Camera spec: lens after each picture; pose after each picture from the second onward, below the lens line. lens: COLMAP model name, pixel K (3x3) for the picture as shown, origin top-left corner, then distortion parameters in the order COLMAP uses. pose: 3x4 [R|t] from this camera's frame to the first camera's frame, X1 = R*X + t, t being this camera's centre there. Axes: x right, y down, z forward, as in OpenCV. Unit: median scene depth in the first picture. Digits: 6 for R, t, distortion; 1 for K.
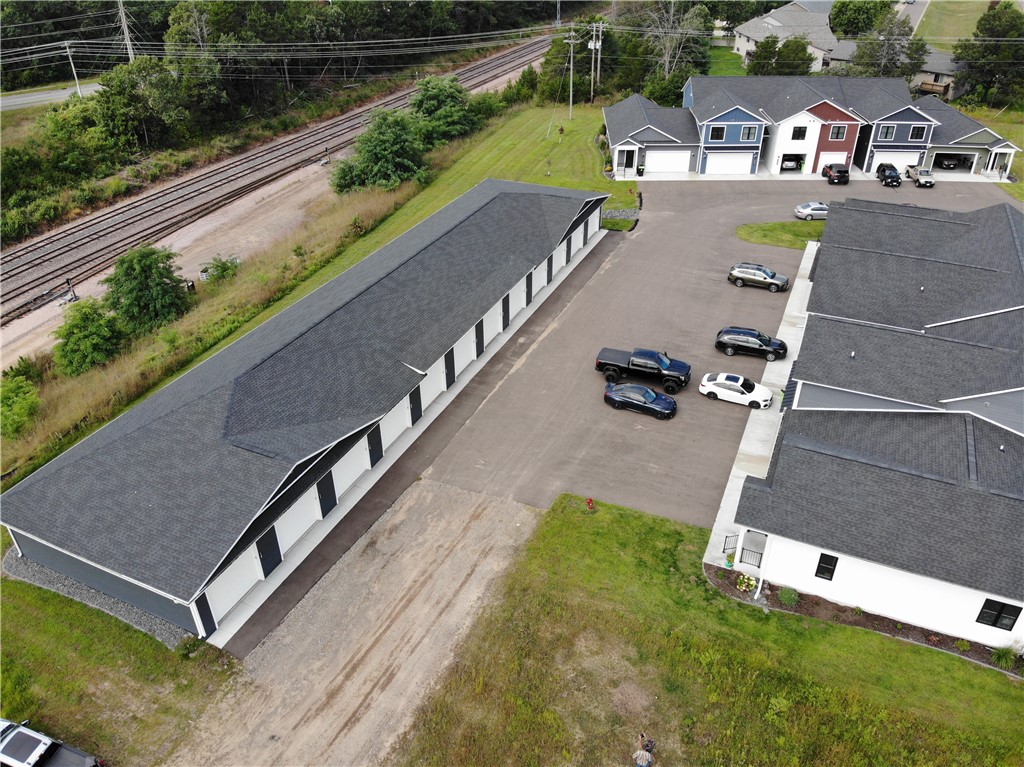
lens RADIAL K [[752.0, 0, 510.7], [0, 752.0, 377.8], [0, 0, 1]] dist [0.118801, -0.217340]
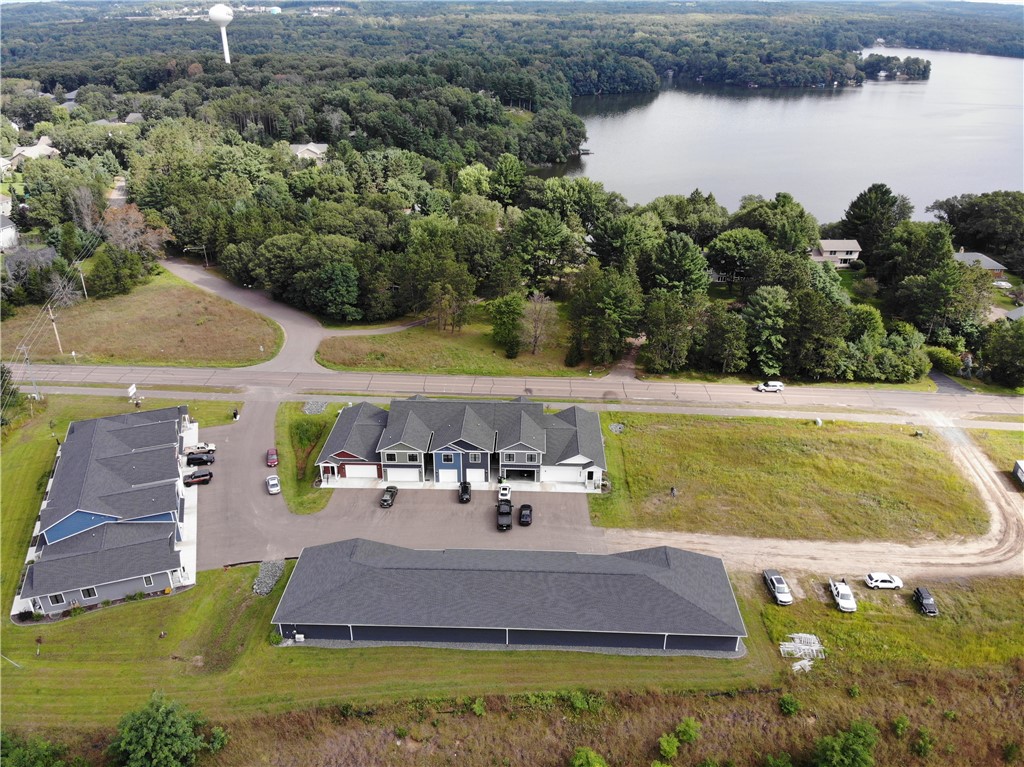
lens RADIAL K [[749.0, 0, 512.1], [0, 749.0, 379.4], [0, 0, 1]] dist [0.163144, -0.311931]
pose [[-0.383060, -0.406494, 0.829474, -1.674544], [0.492275, 0.669992, 0.555676, -1.665877], [-0.781620, 0.621187, -0.056540, 0.962853]]
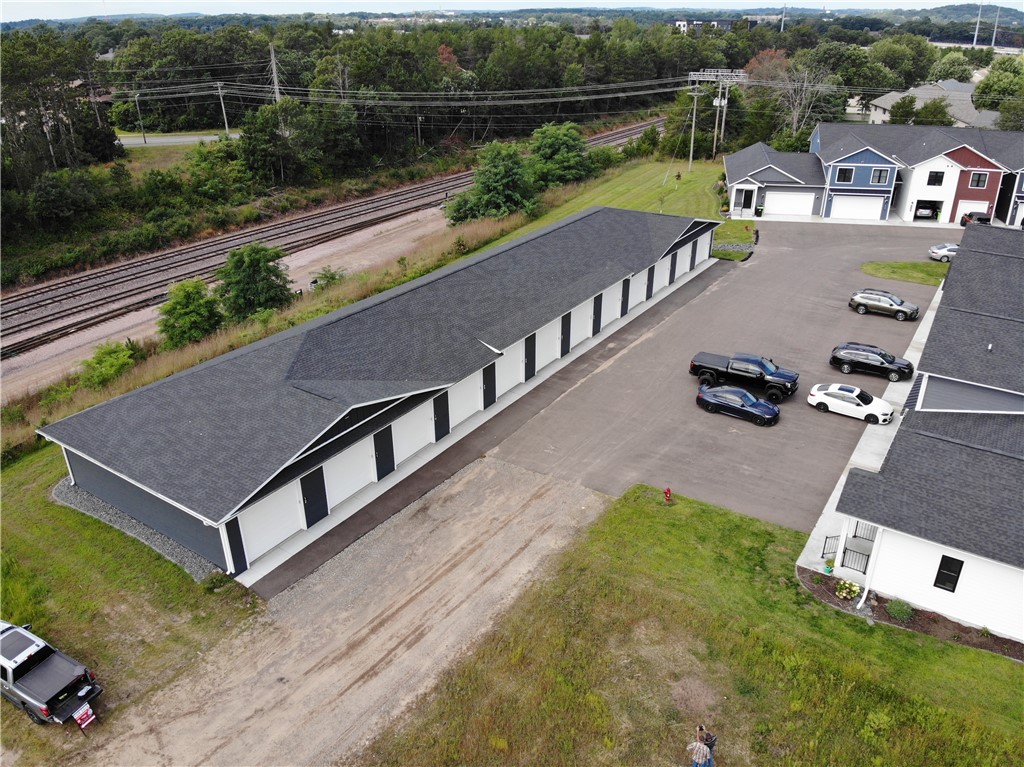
lens RADIAL K [[752.0, 0, 510.7], [0, 752.0, 377.8], [0, 0, 1]] dist [0.118801, -0.217340]
pose [[0.986160, 0.073628, -0.148548, 0.040396], [-0.090056, 0.990165, -0.107071, 0.126979], [0.139203, 0.118967, 0.983092, 0.075459]]
